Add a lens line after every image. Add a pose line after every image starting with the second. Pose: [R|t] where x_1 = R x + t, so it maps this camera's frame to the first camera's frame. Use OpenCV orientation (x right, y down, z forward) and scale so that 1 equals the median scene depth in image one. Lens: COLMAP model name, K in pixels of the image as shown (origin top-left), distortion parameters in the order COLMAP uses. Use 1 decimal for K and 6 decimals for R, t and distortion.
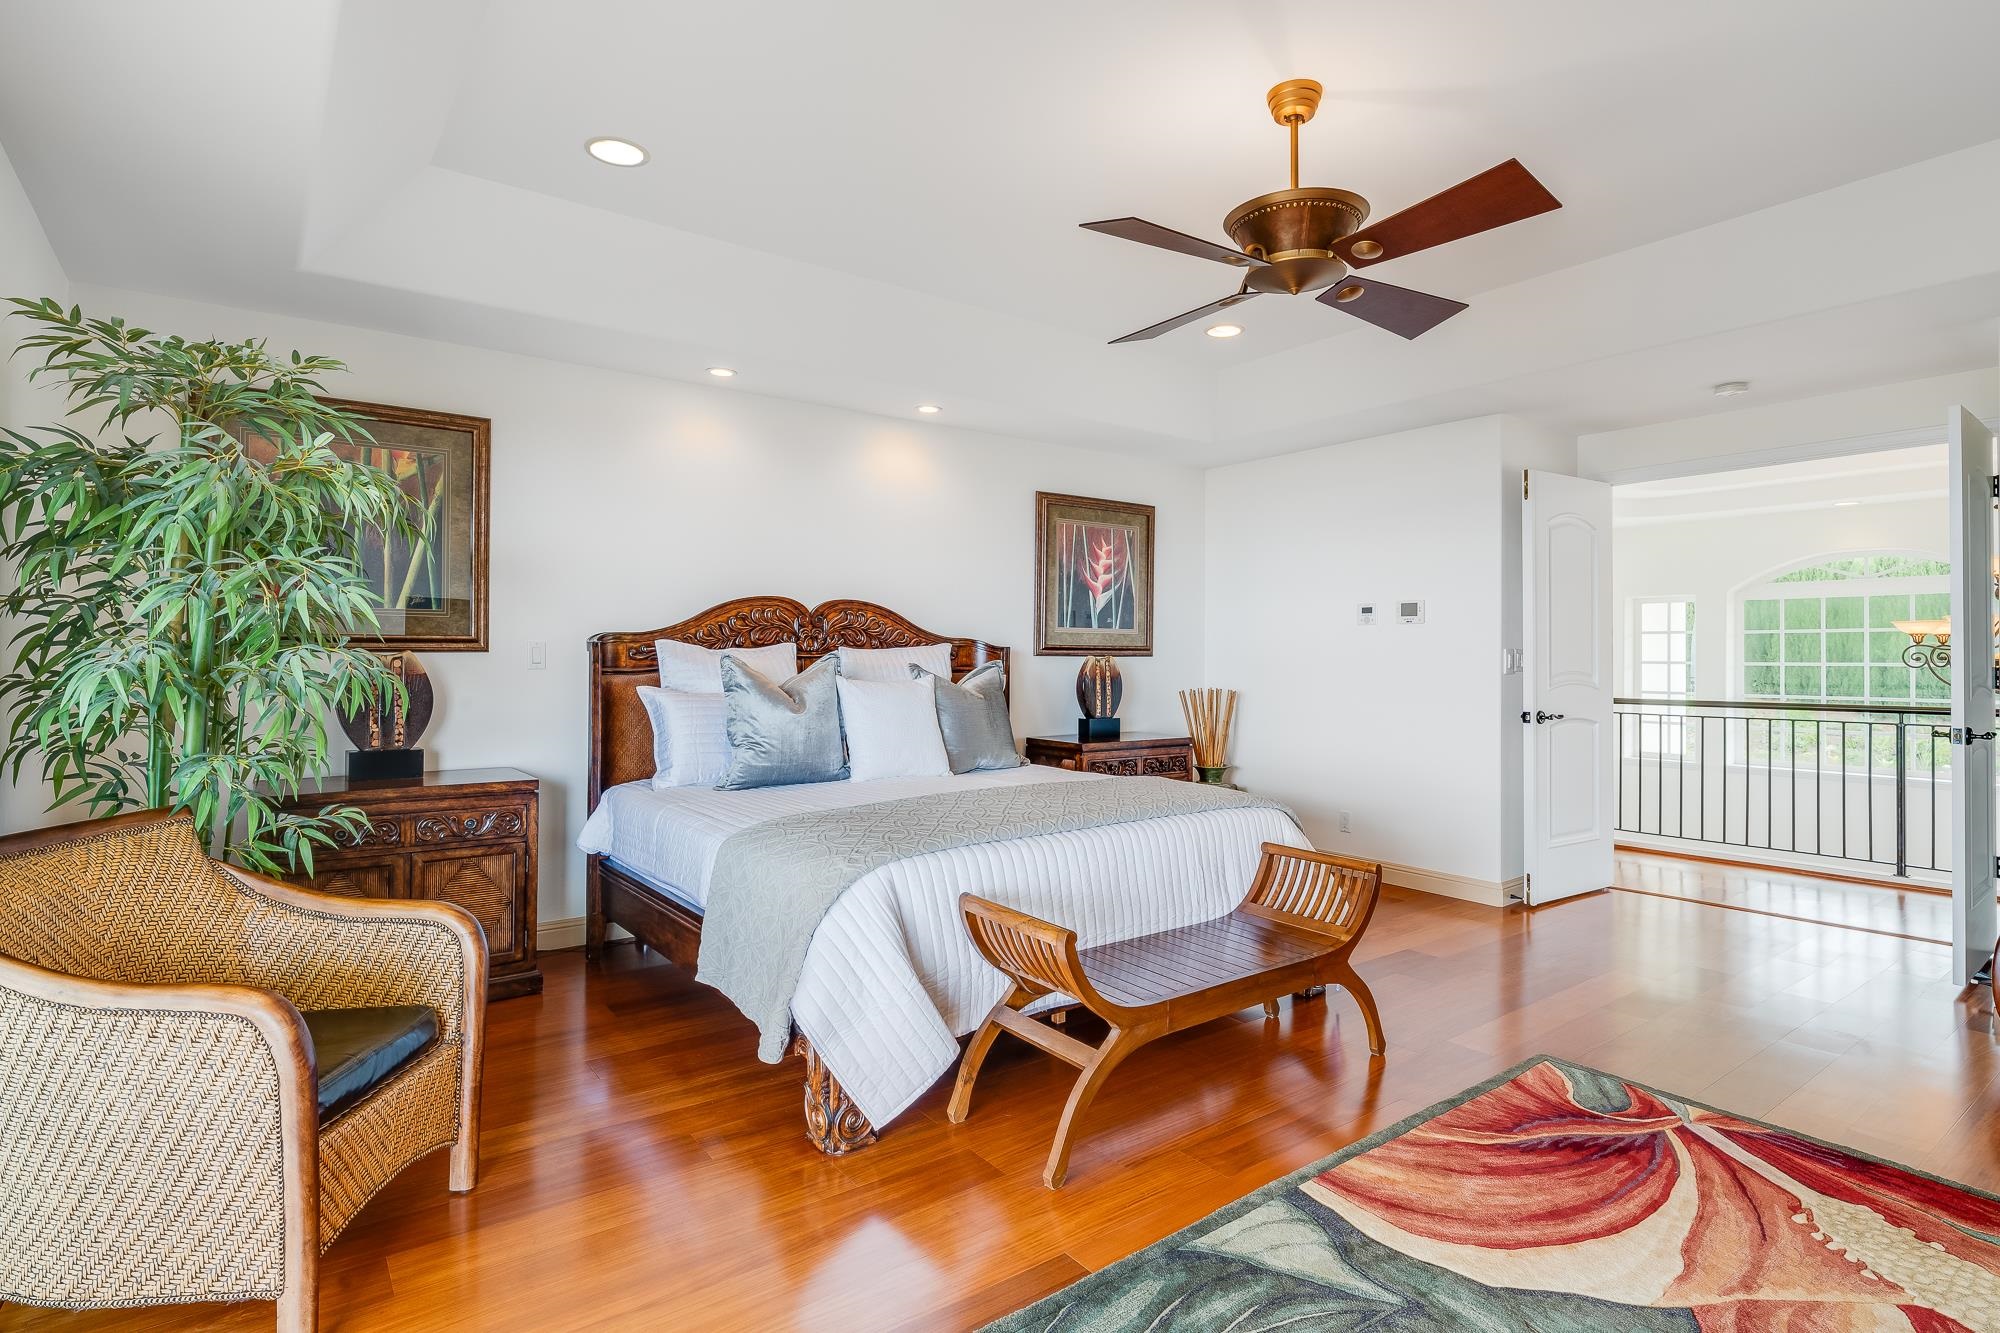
lens RADIAL K [[1001.1, 0, 994.9], [0, 1001.1, 663.6], [0, 0, 1]] dist [0.001562, 0.000120]
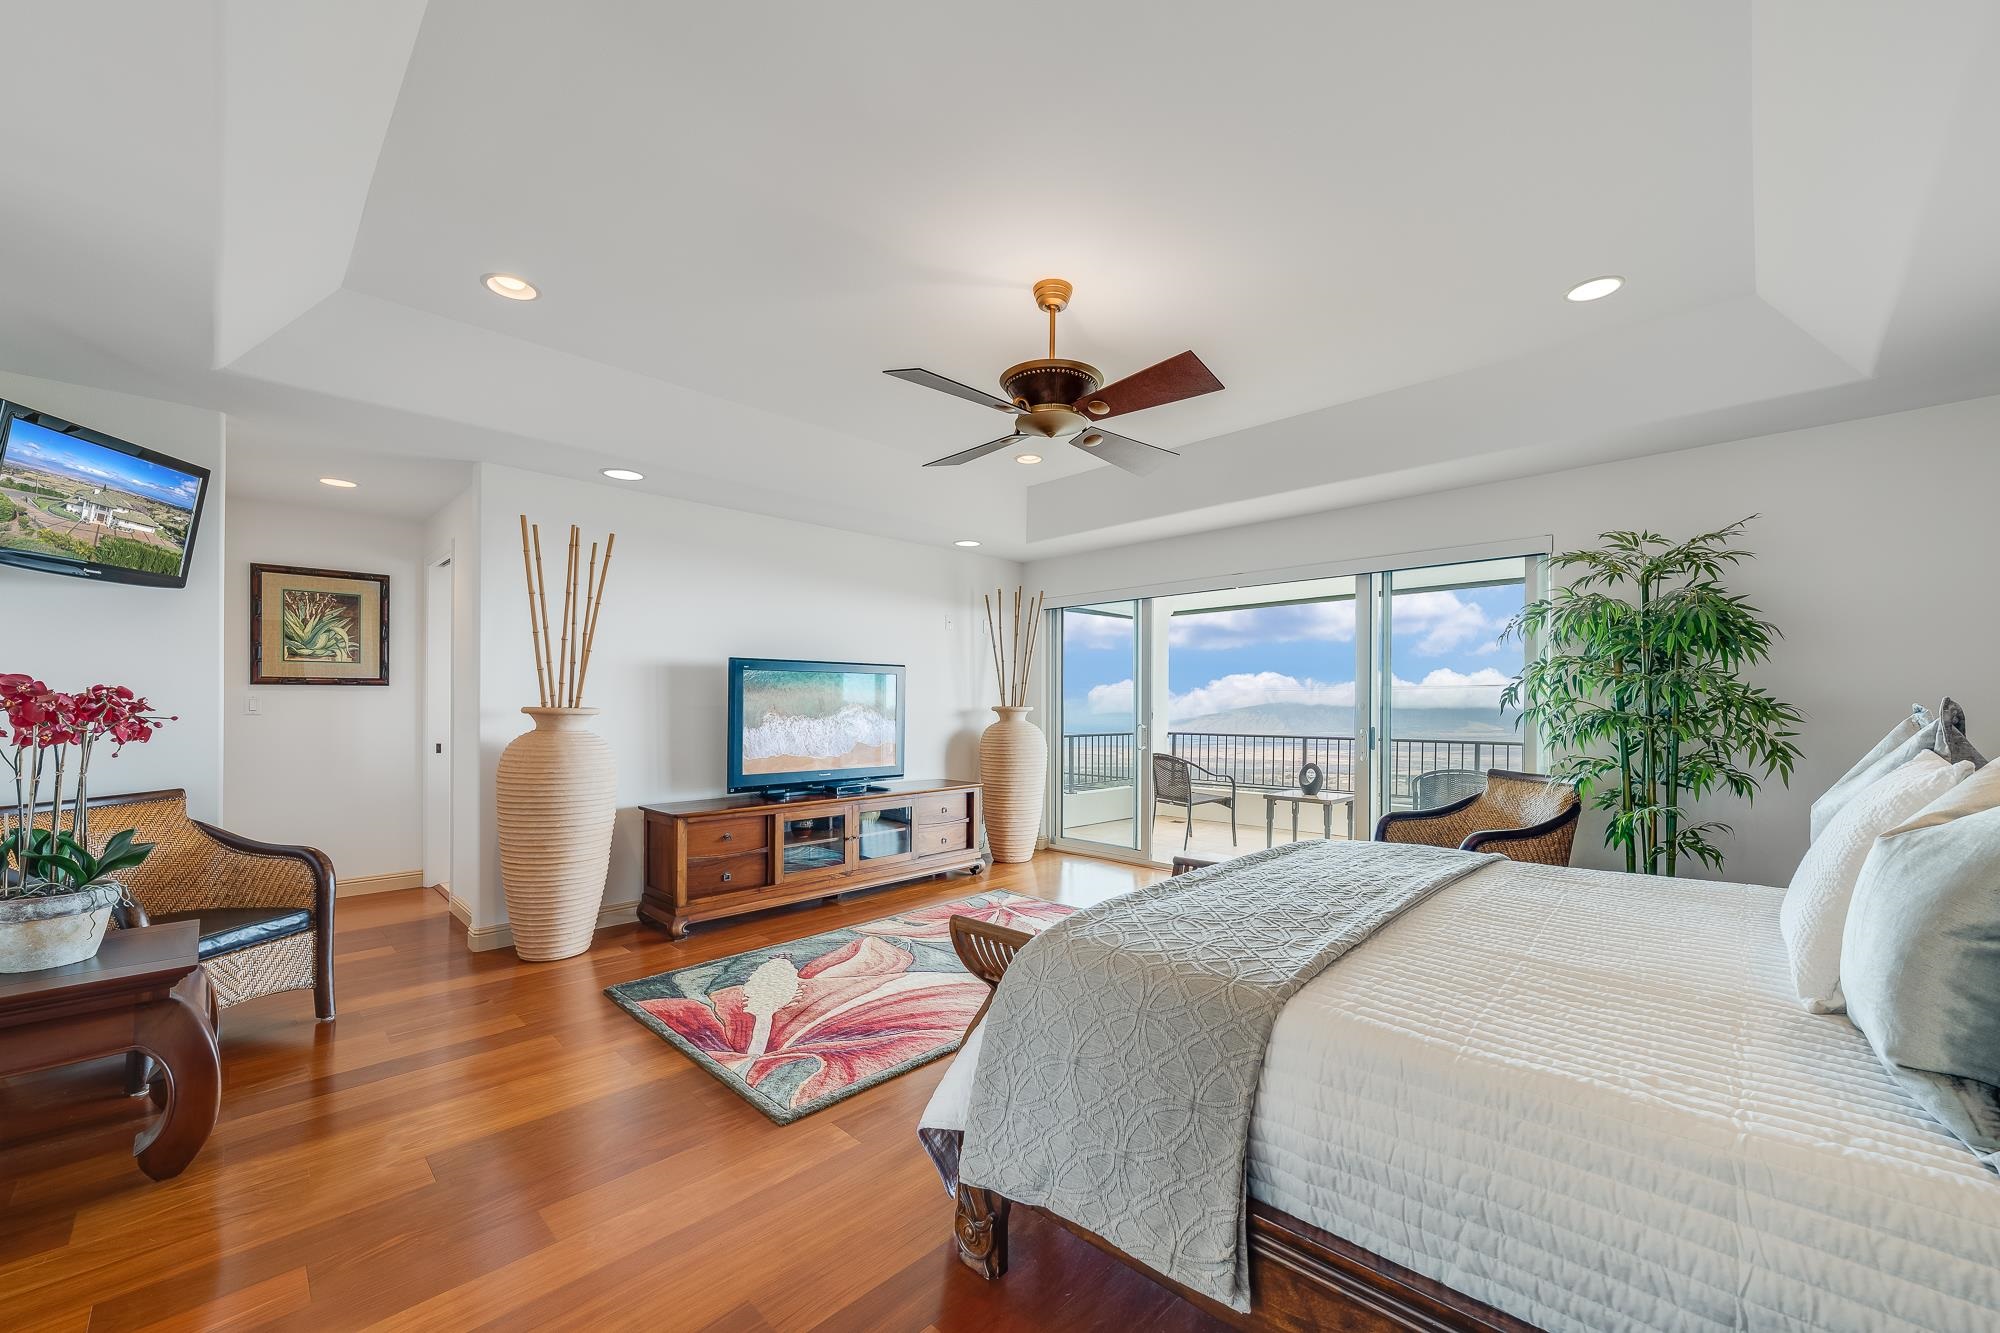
lens RADIAL K [[785.1, 0, 1005.1], [0, 785.1, 685.6], [0, 0, 1]] dist [0.000011, -0.000001]
pose [[-0.987928, -0.008408, -0.154682, 0.572490], [-0.006523, 0.999898, -0.012687, -0.023220], [0.154773, -0.011525, -0.987883, 2.244158]]
